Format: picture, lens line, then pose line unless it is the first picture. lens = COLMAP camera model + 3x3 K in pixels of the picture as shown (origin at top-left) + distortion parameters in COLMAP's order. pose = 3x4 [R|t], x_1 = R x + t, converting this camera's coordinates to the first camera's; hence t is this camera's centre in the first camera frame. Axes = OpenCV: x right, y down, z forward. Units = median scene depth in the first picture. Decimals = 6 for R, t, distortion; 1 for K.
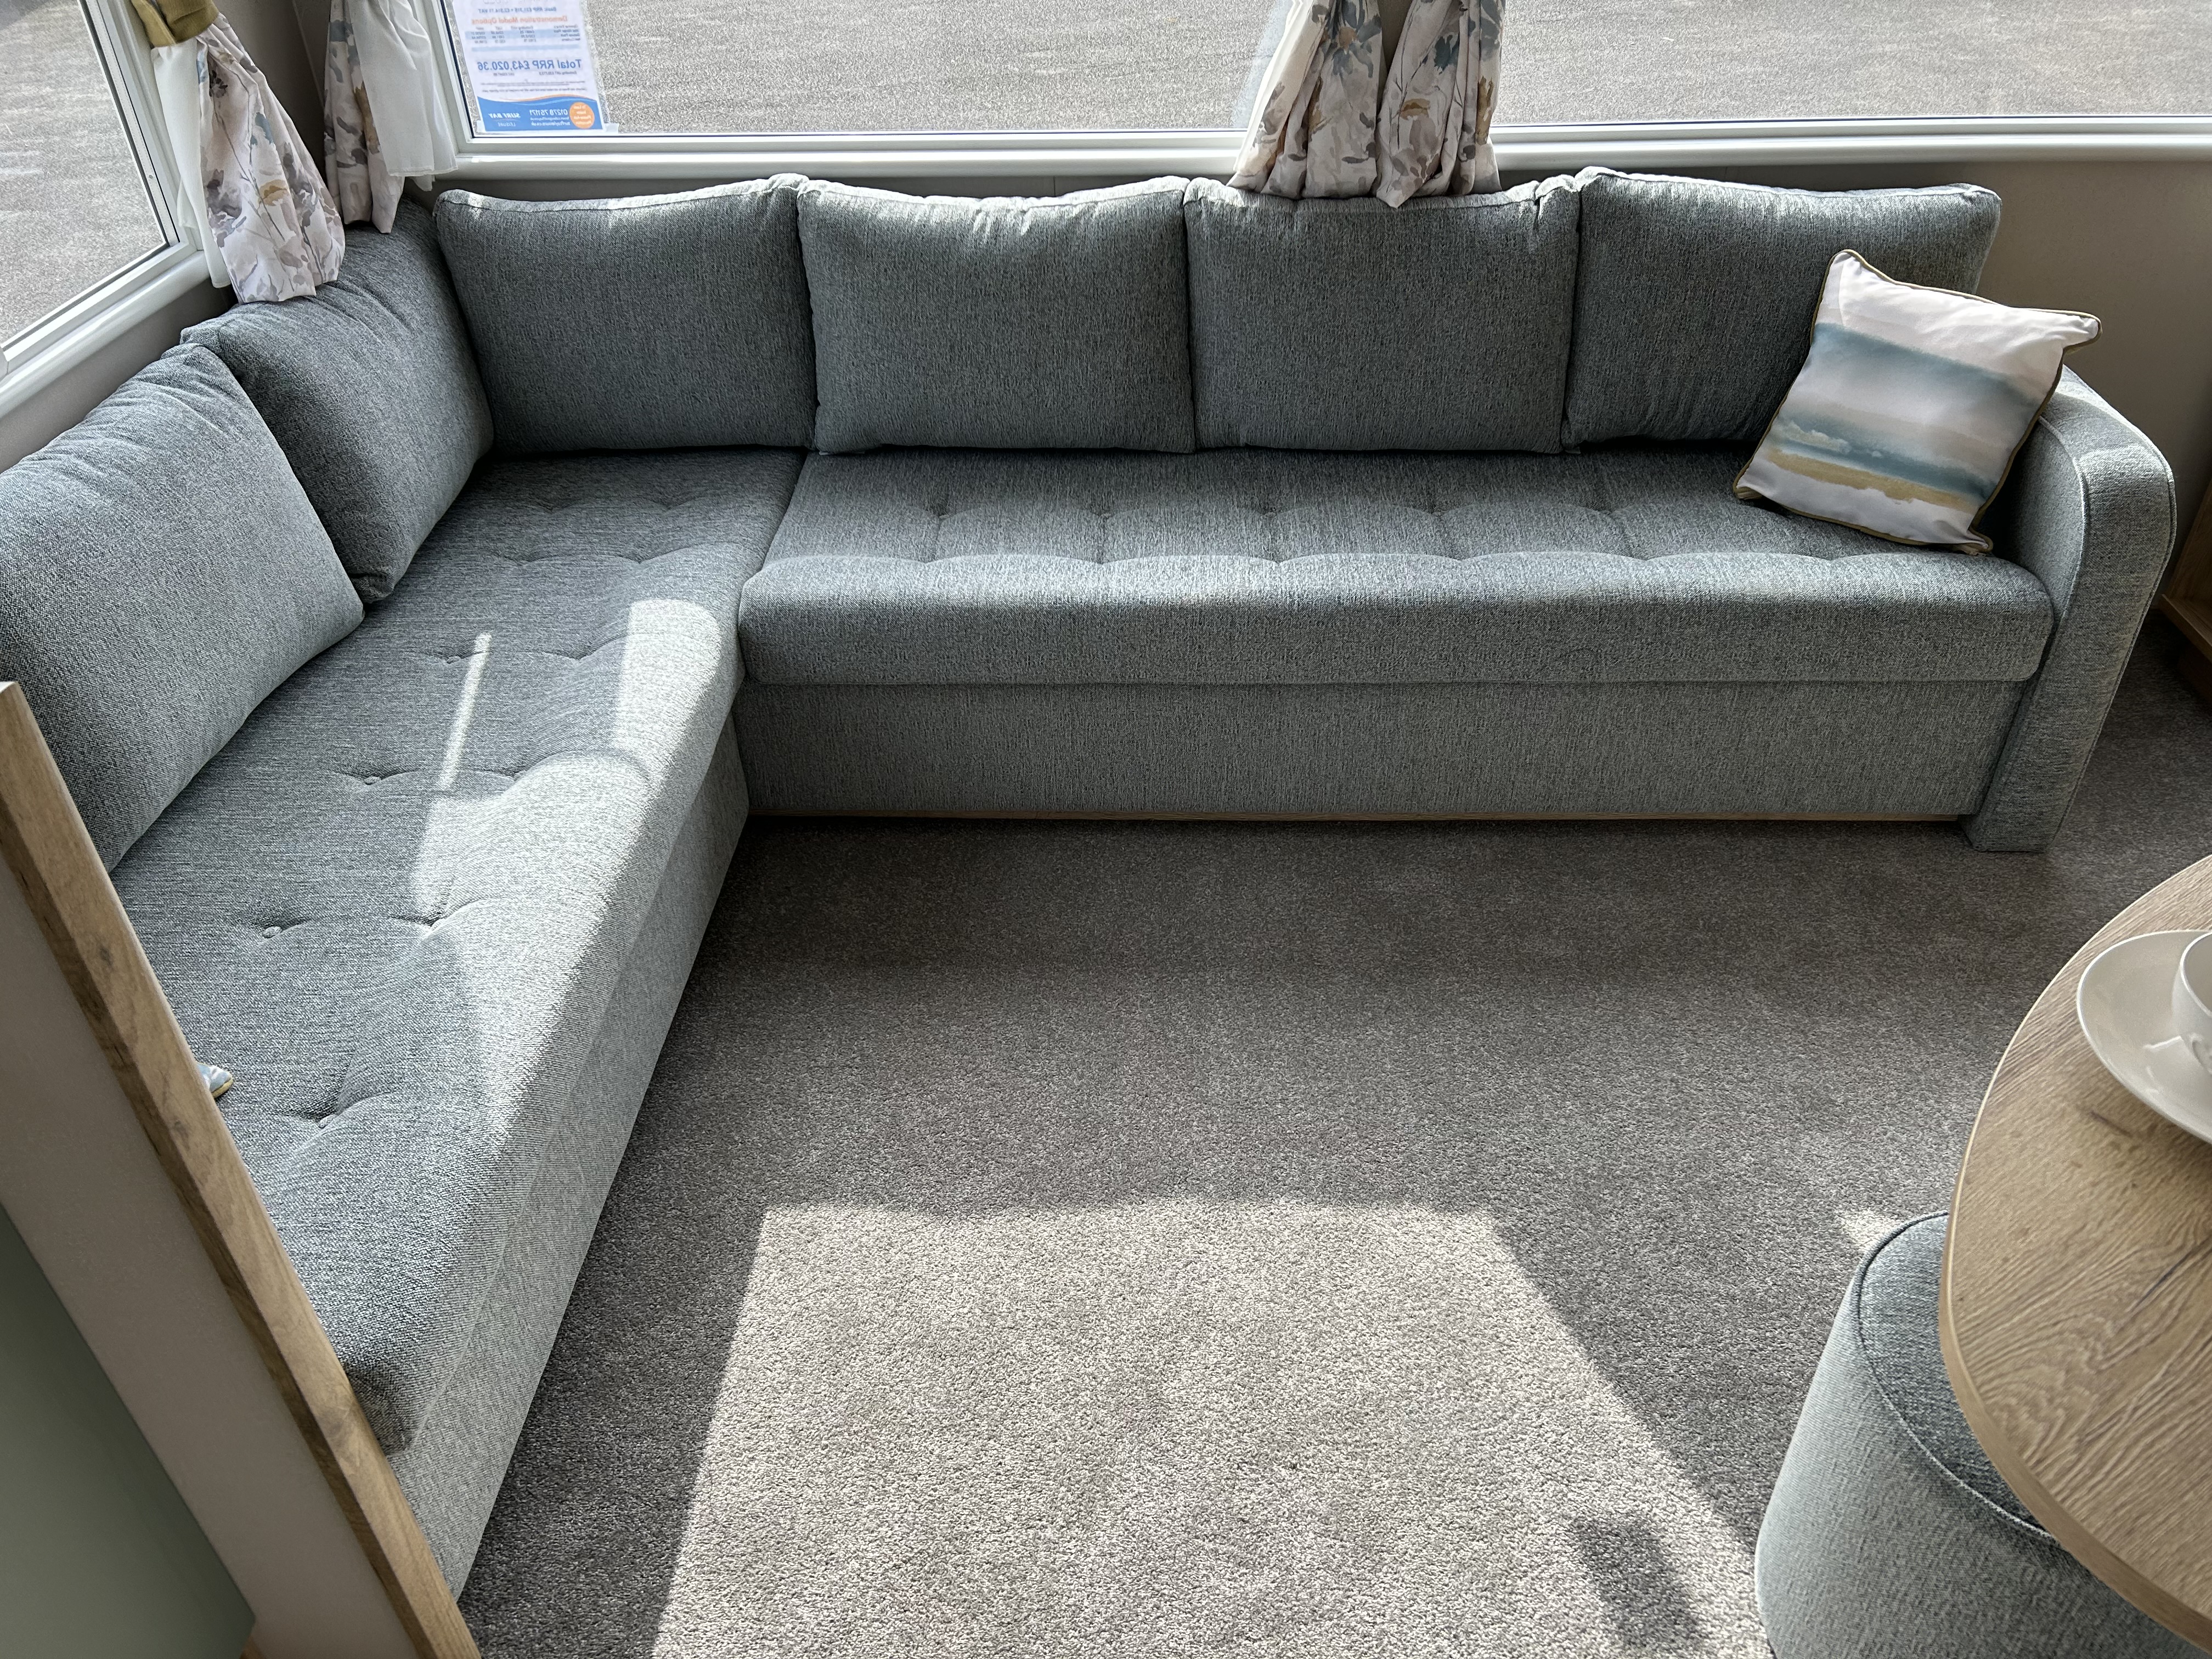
lens RADIAL K [[1677.6, 0, 1113.5], [0, 1677.6, 821.6], [0, 0, 1]] dist [0.056138, -0.071816]
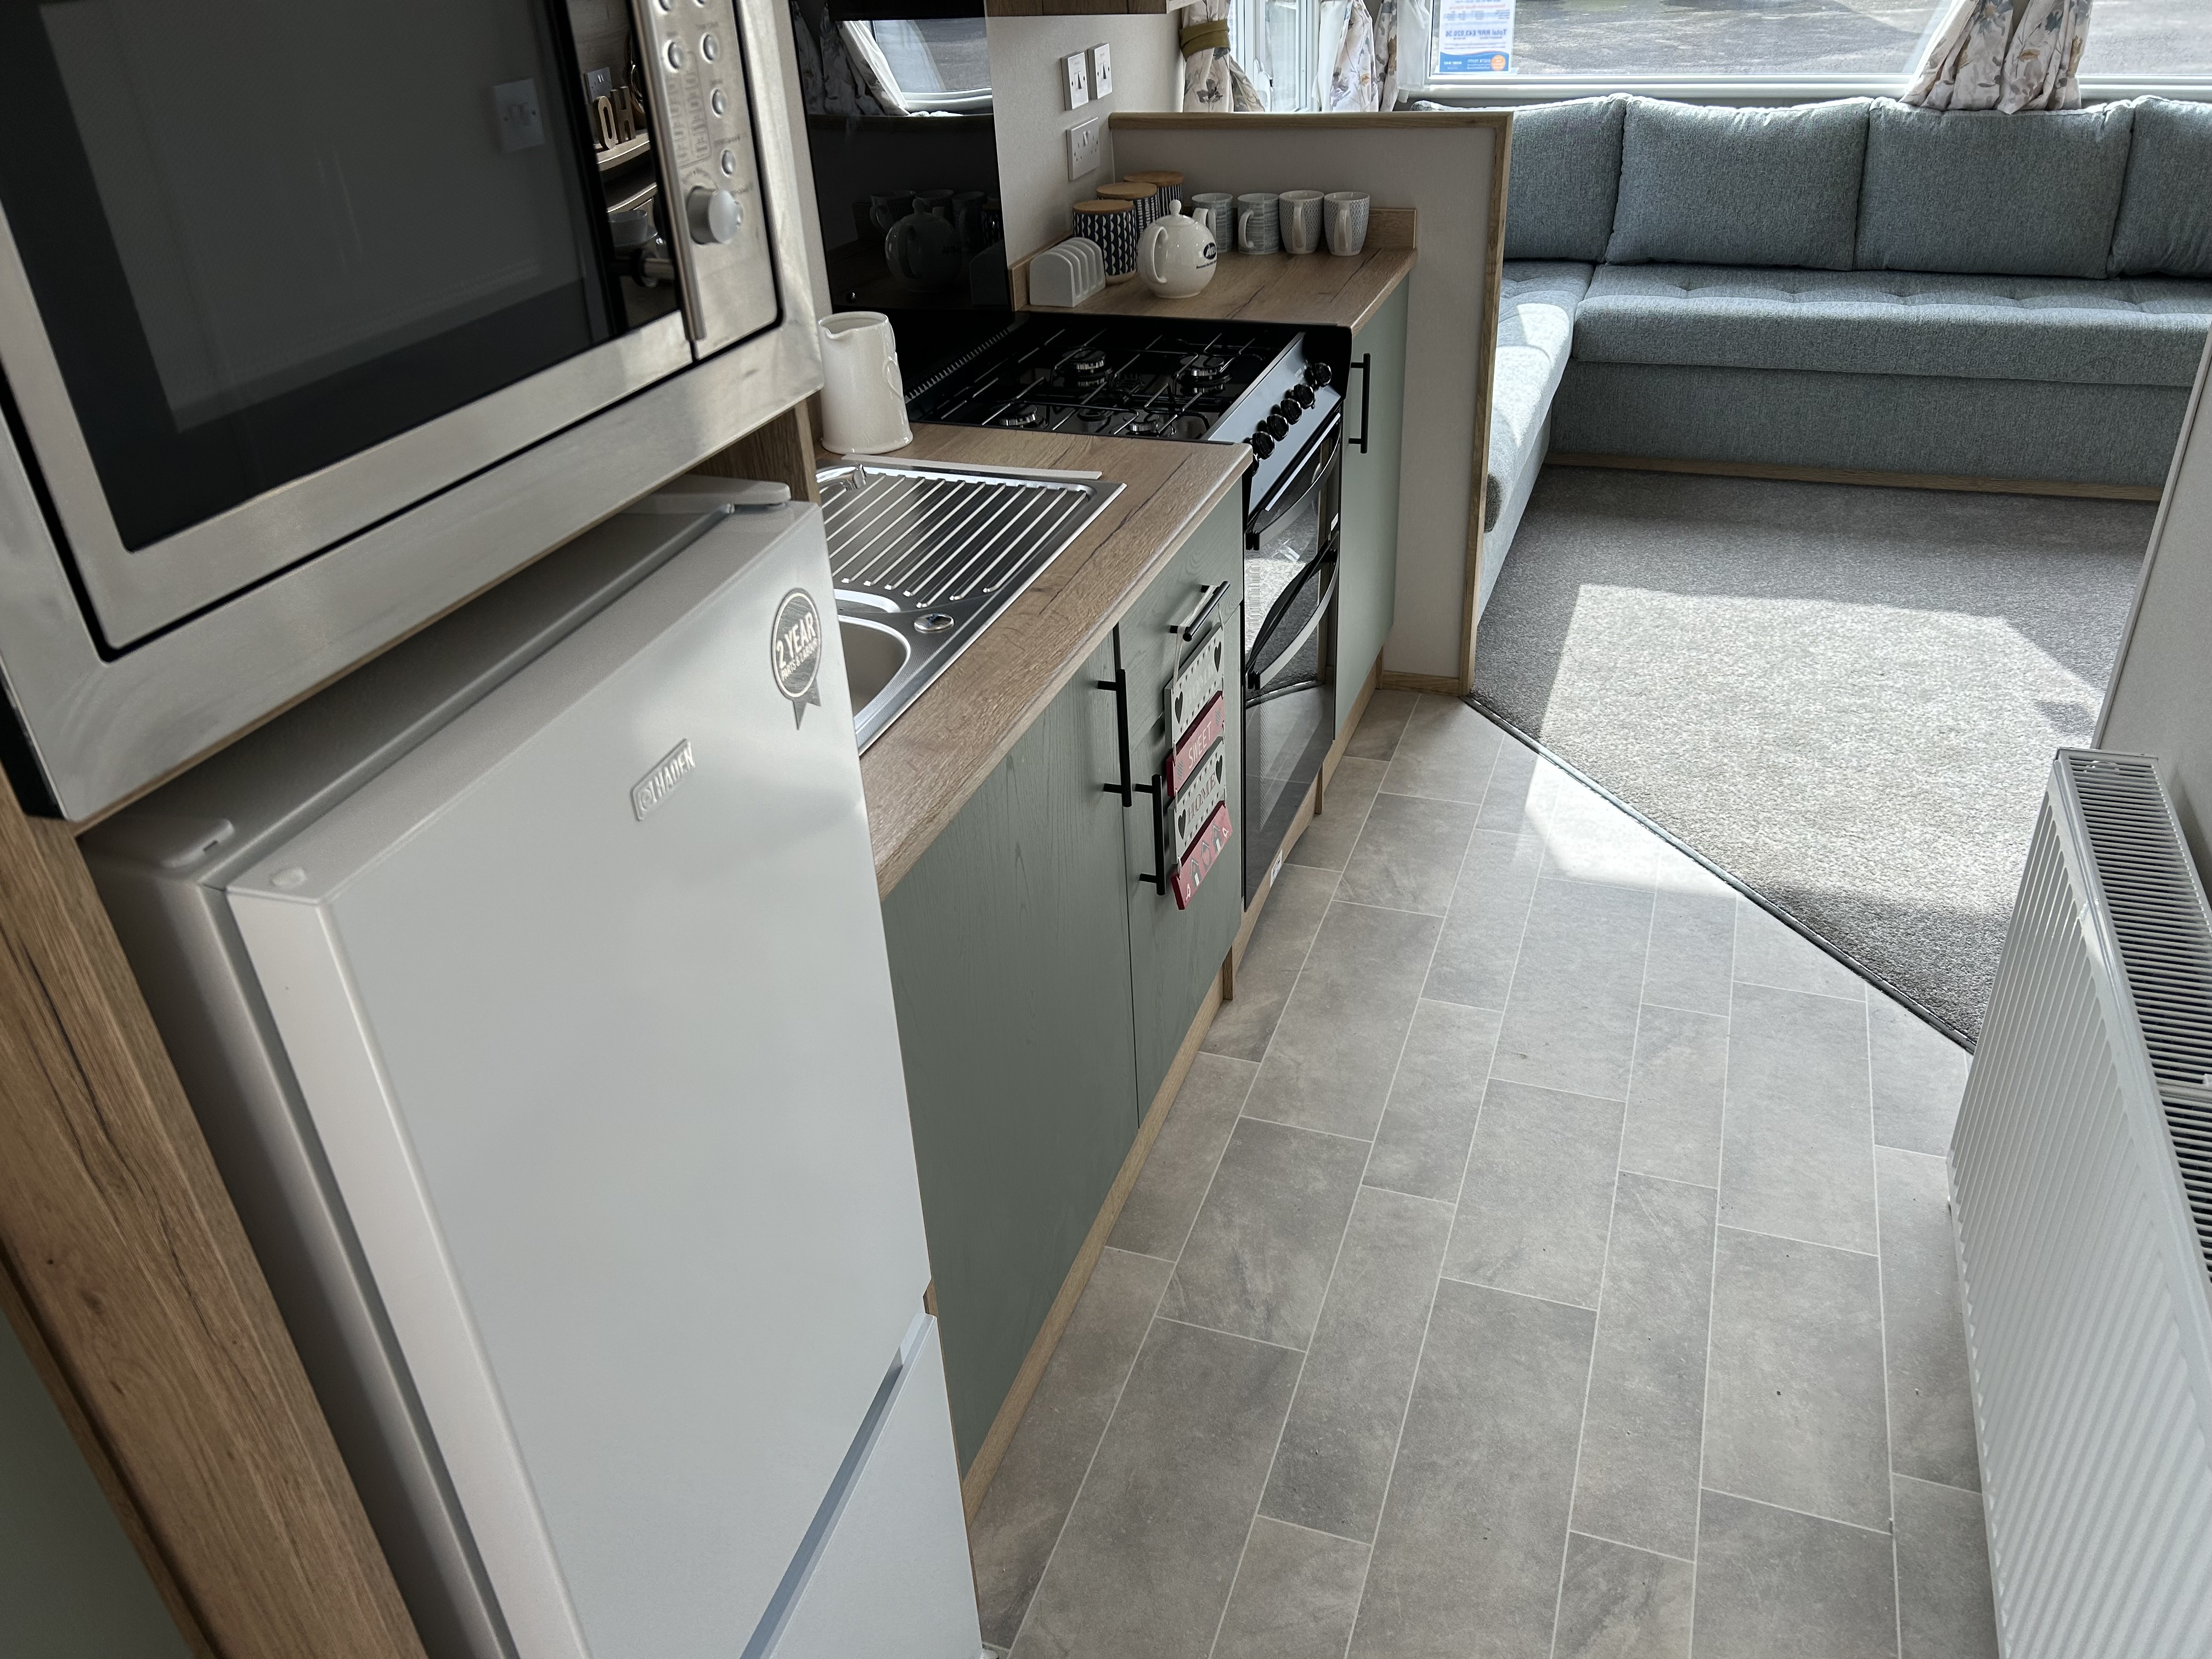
lens RADIAL K [[1677.6, 0, 1113.5], [0, 1677.6, 821.6], [0, 0, 1]] dist [0.056138, -0.071816]
pose [[0.954900, 0.132436, -0.265756, -0.134244], [-0.153509, 0.986320, -0.060063, 0.543425], [0.254166, 0.098151, 0.962167, -0.731278]]
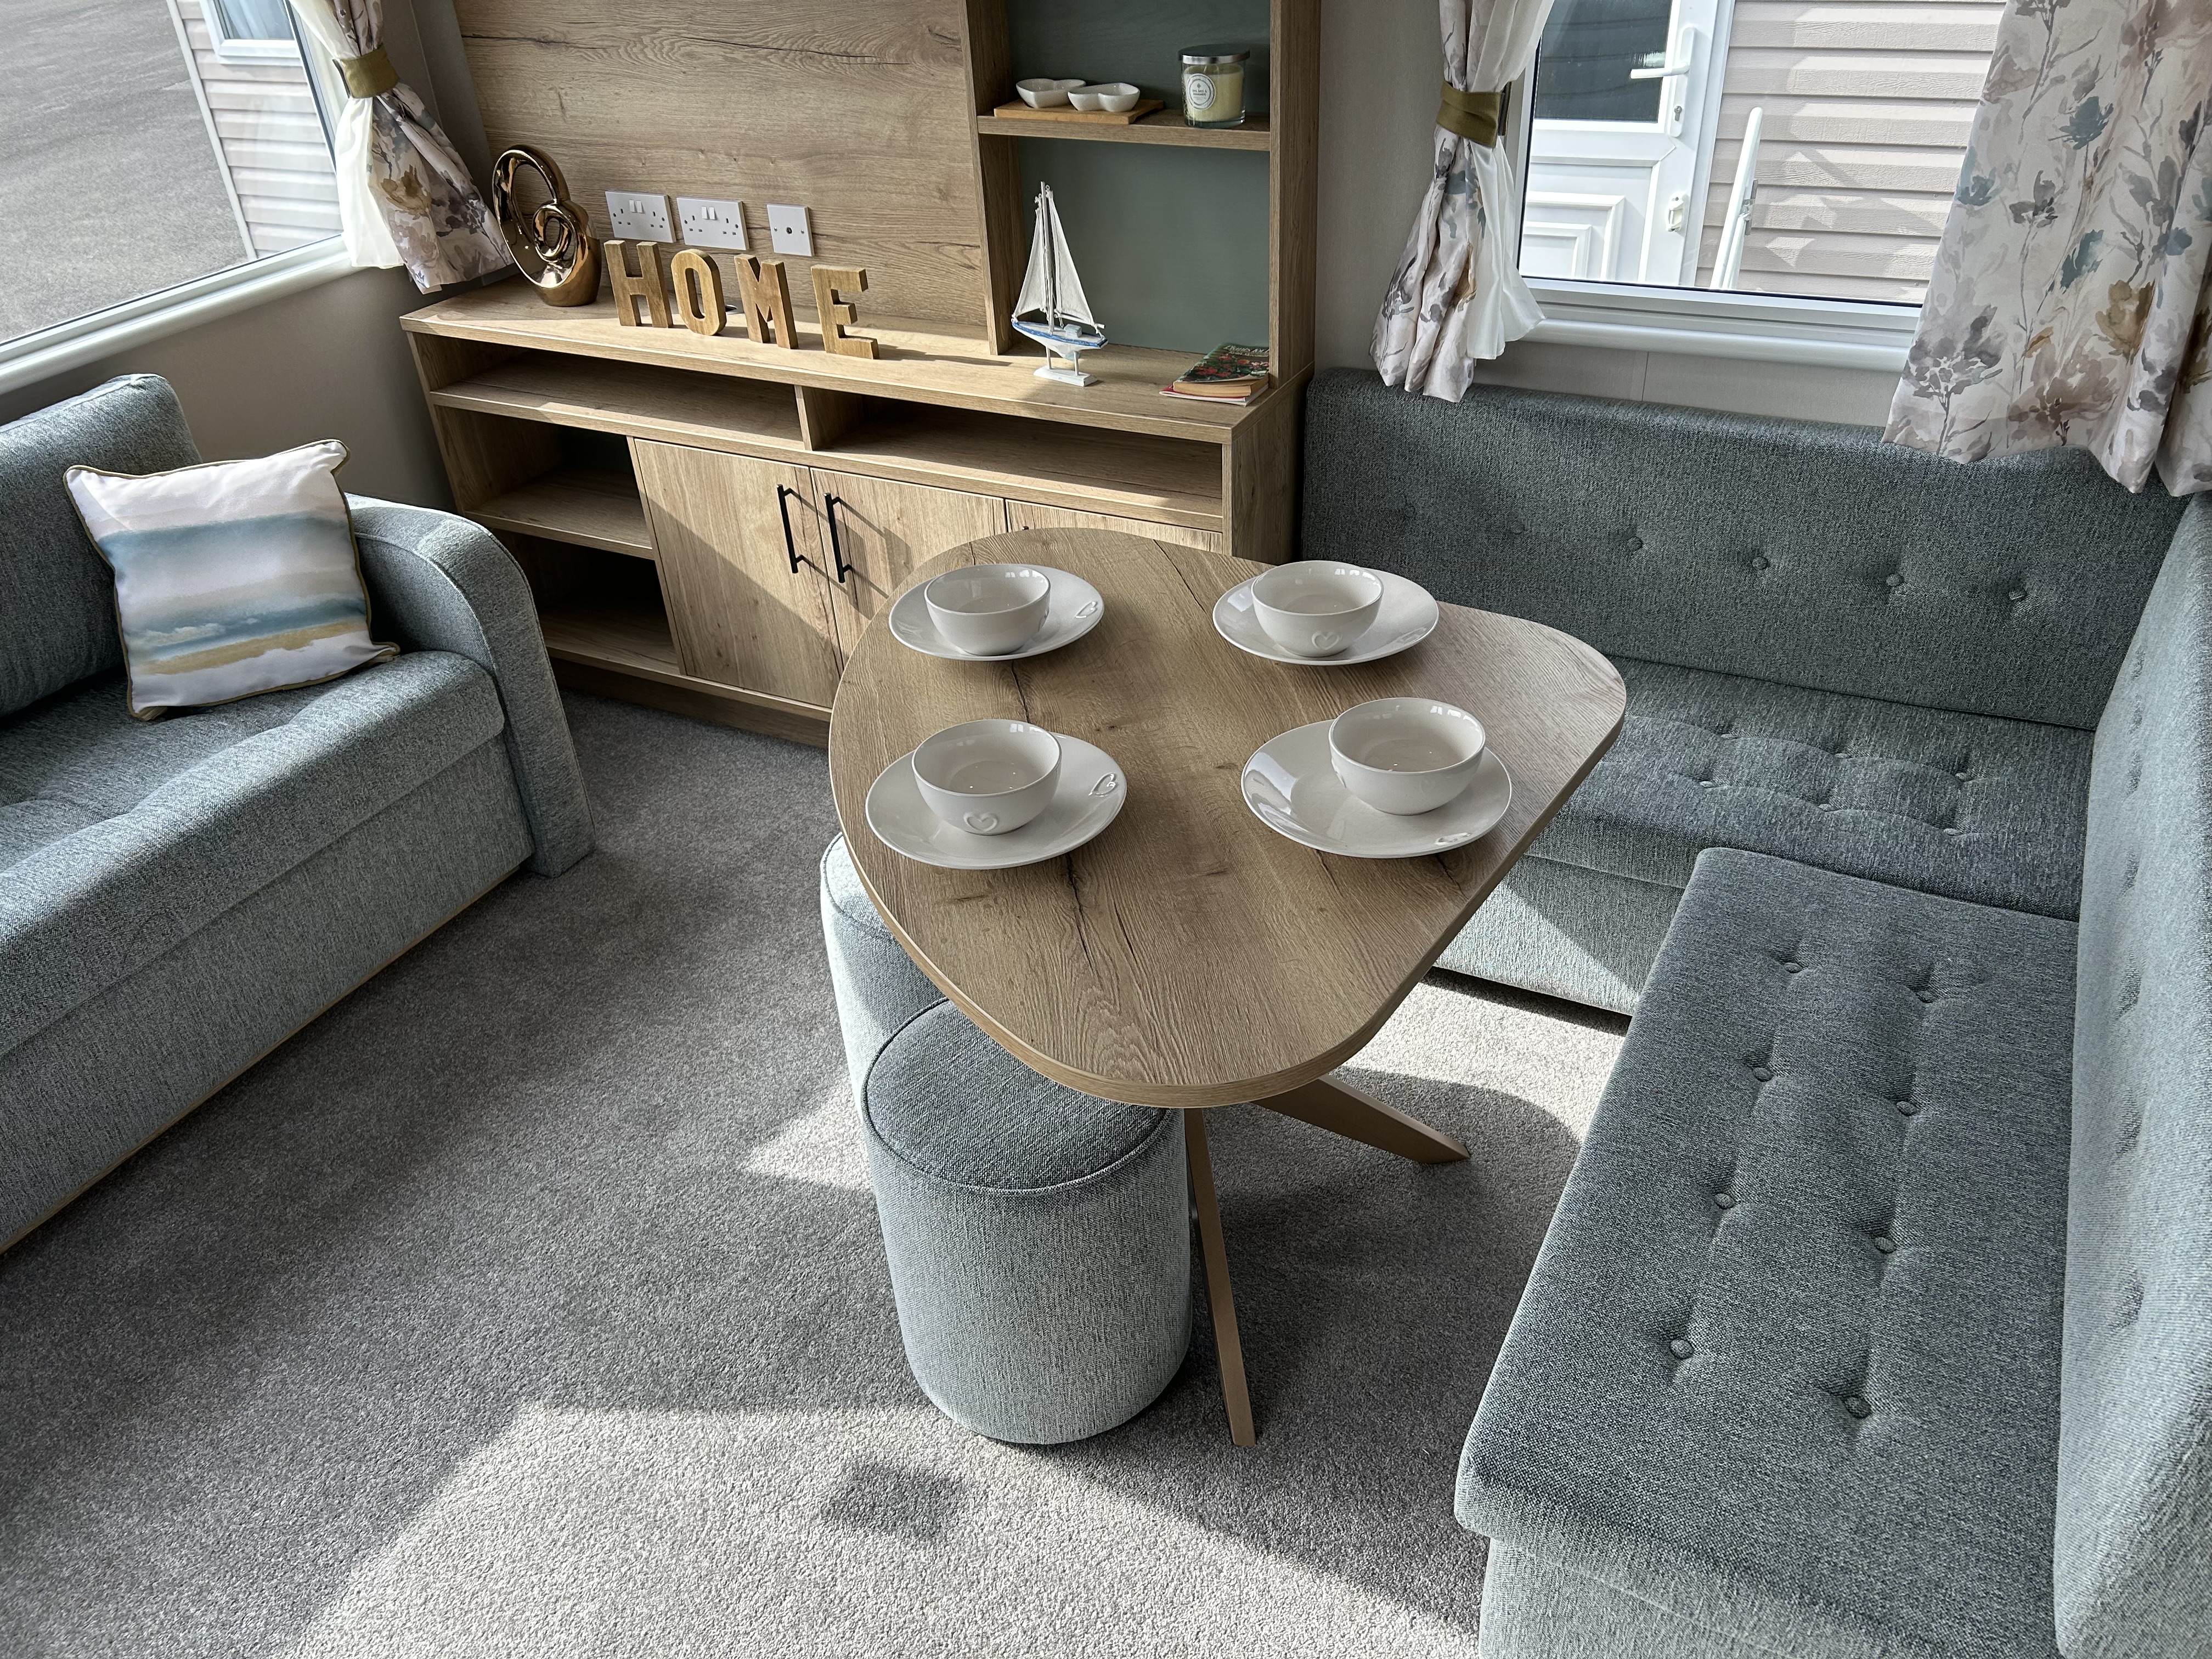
lens RADIAL K [[1699.7, 0, 1106.9], [0, 1699.7, 776.7], [0, 0, 1]] dist [0.027587, 0.002969]
pose [[0.434974, -0.479891, 0.761907, -0.166332], [0.562614, 0.805491, 0.186145, -0.043034], [-0.703038, 0.347691, 0.620361, 0.021369]]
